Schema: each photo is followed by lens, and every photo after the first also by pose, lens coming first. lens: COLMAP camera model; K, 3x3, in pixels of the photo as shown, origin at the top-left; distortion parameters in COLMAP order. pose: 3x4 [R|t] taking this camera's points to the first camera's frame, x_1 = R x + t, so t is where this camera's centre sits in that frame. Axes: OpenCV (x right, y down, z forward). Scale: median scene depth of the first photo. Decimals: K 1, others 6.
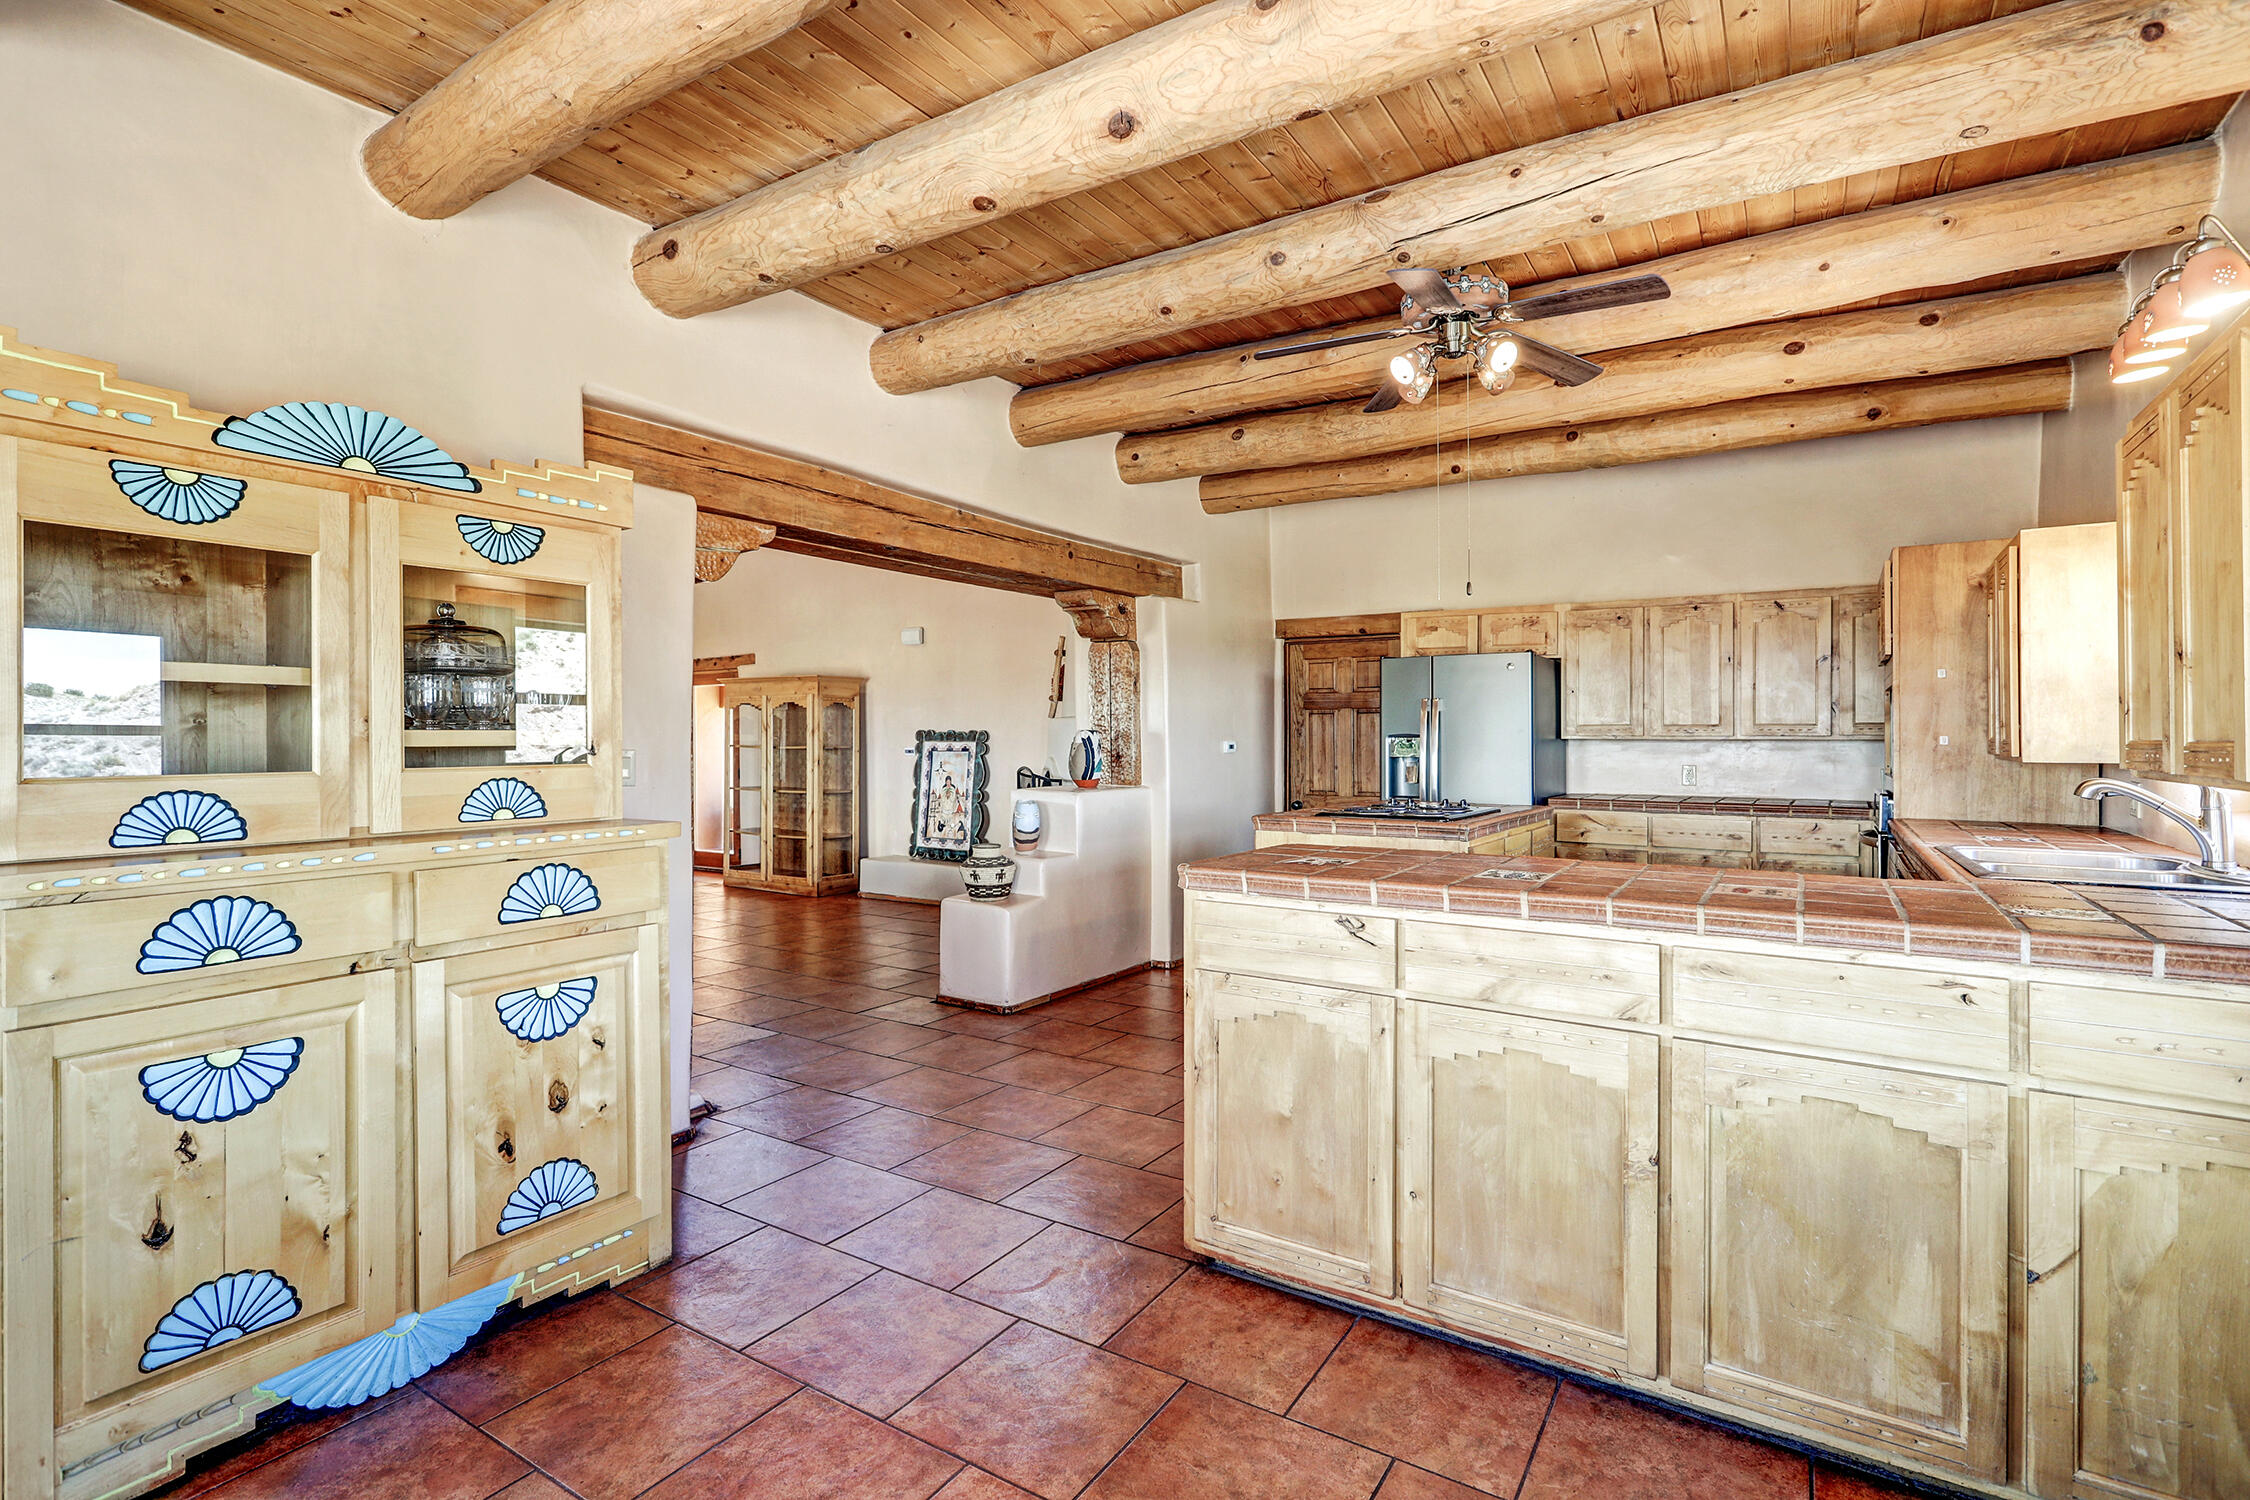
lens RADIAL K [[1072.9, 0, 1123.9], [0, 1072.9, 734.9], [0, 0, 1]] dist [0.003608, 0.000742]
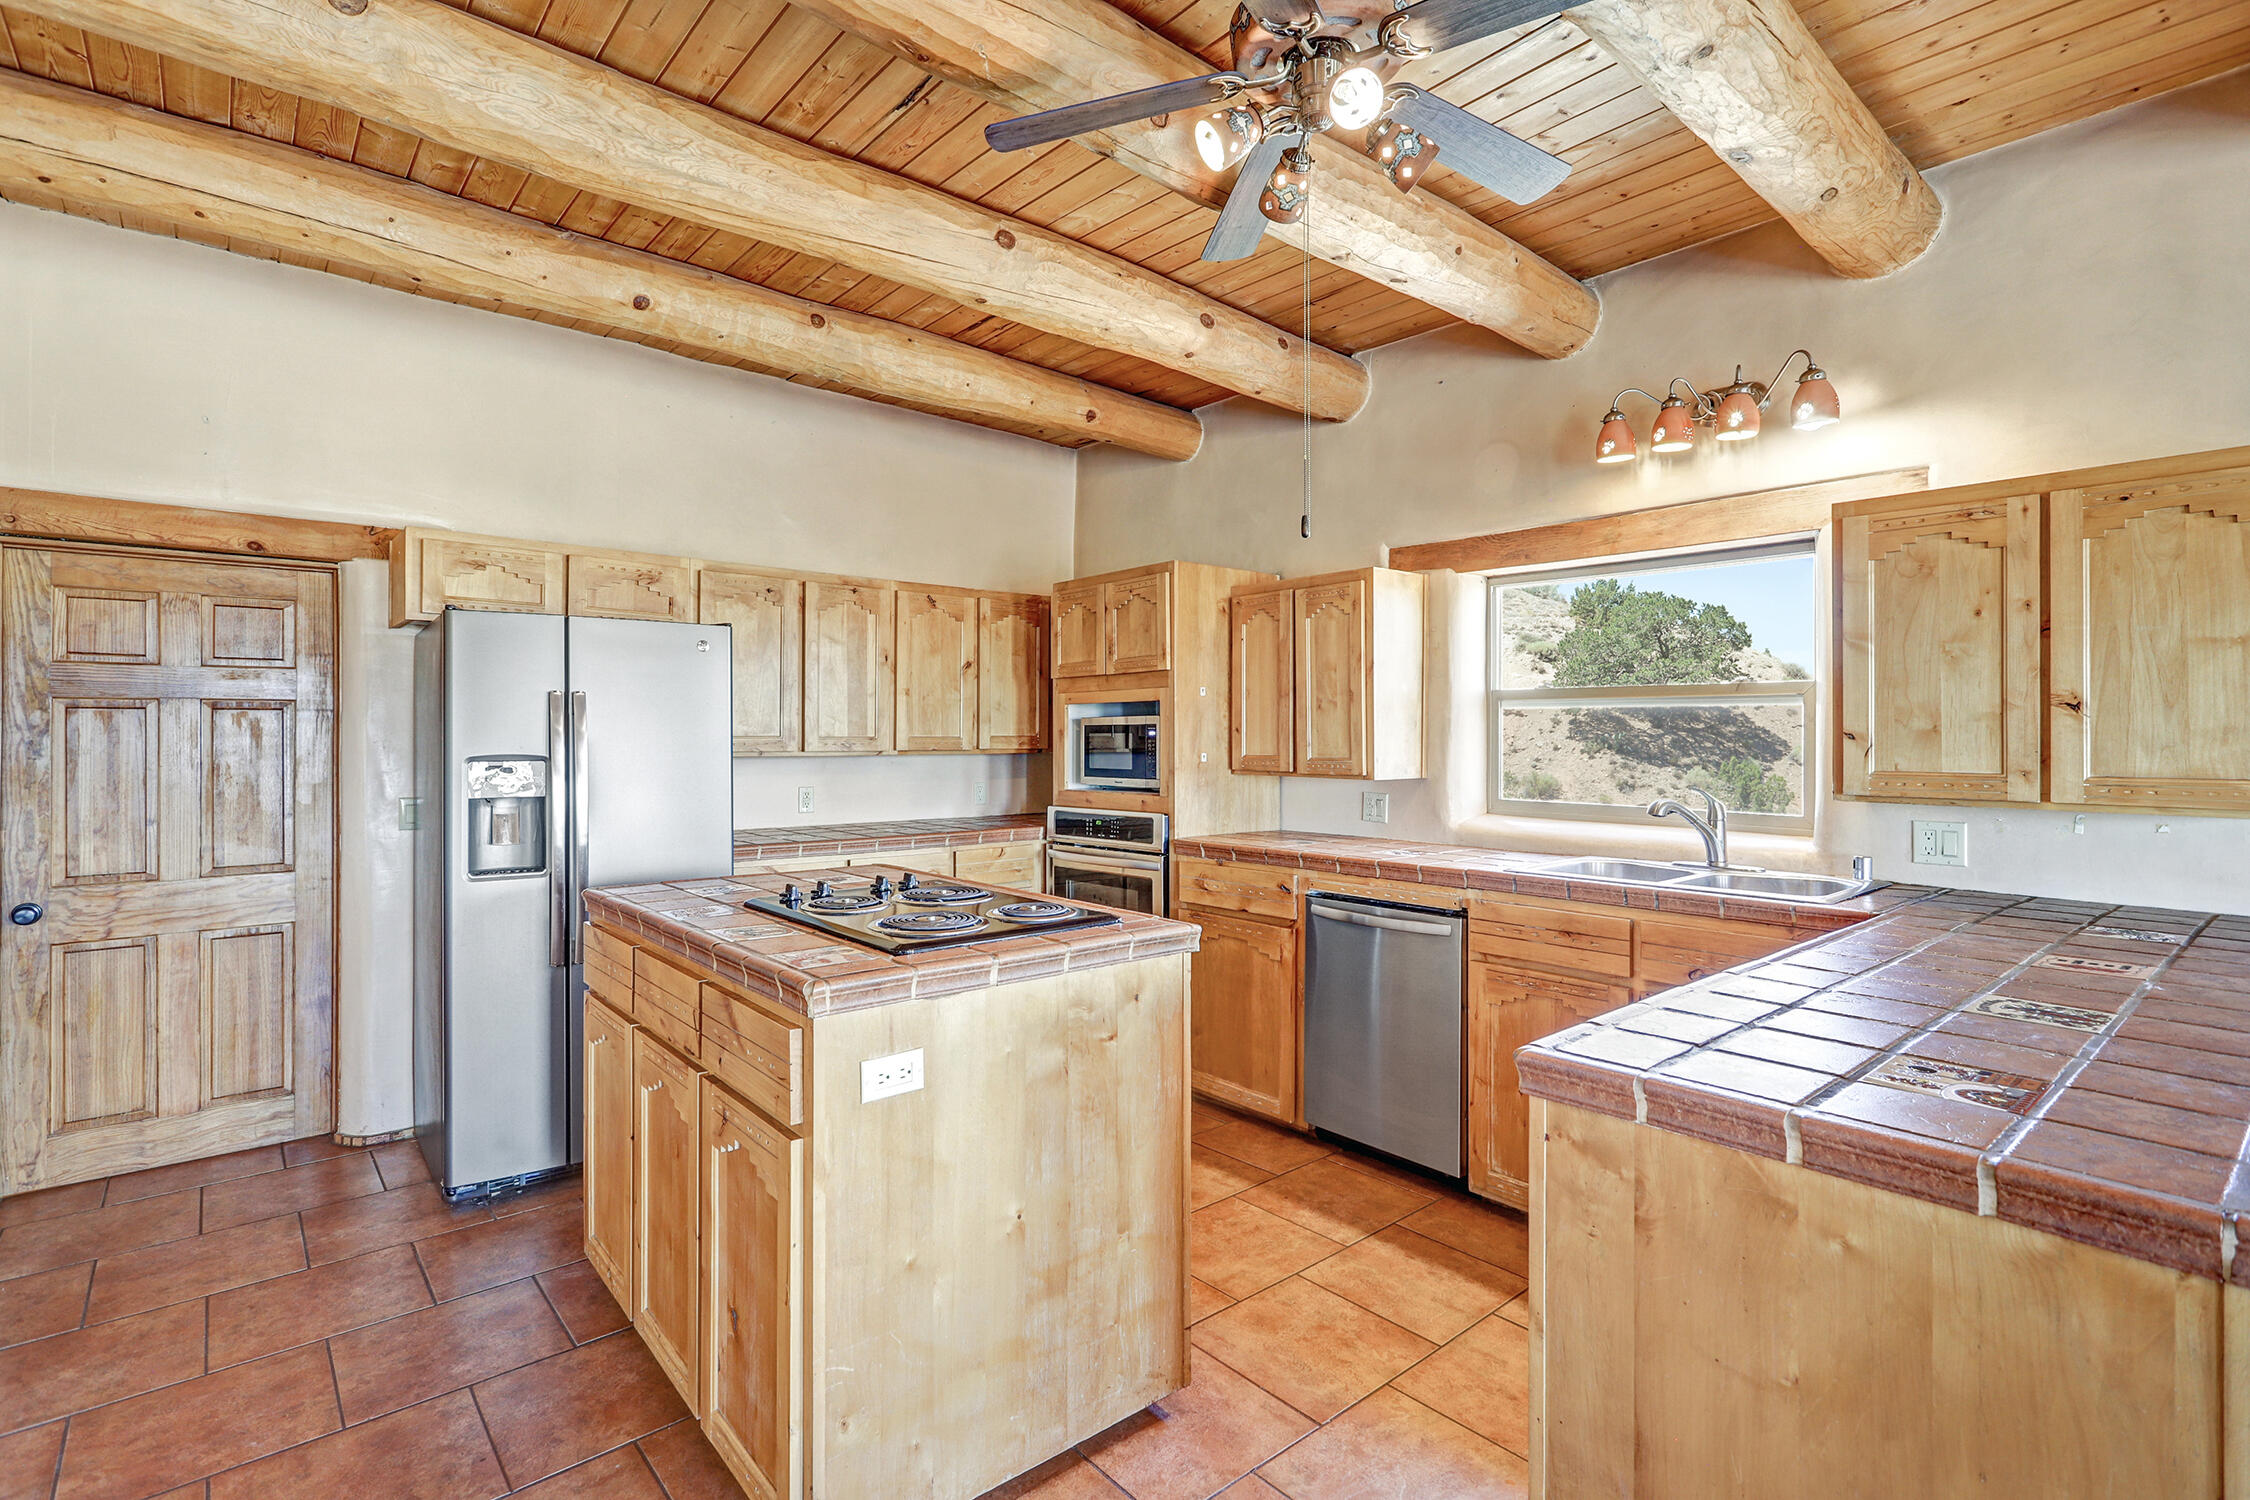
lens RADIAL K [[1072.9, 0, 1123.9], [0, 1072.9, 734.9], [0, 0, 1]] dist [0.003608, 0.000742]
pose [[0.296017, 0.000224, 0.955183, -0.166427], [-0.002381, 0.999997, 0.000504, -0.012091], [-0.955180, -0.002423, 0.296016, 0.567246]]
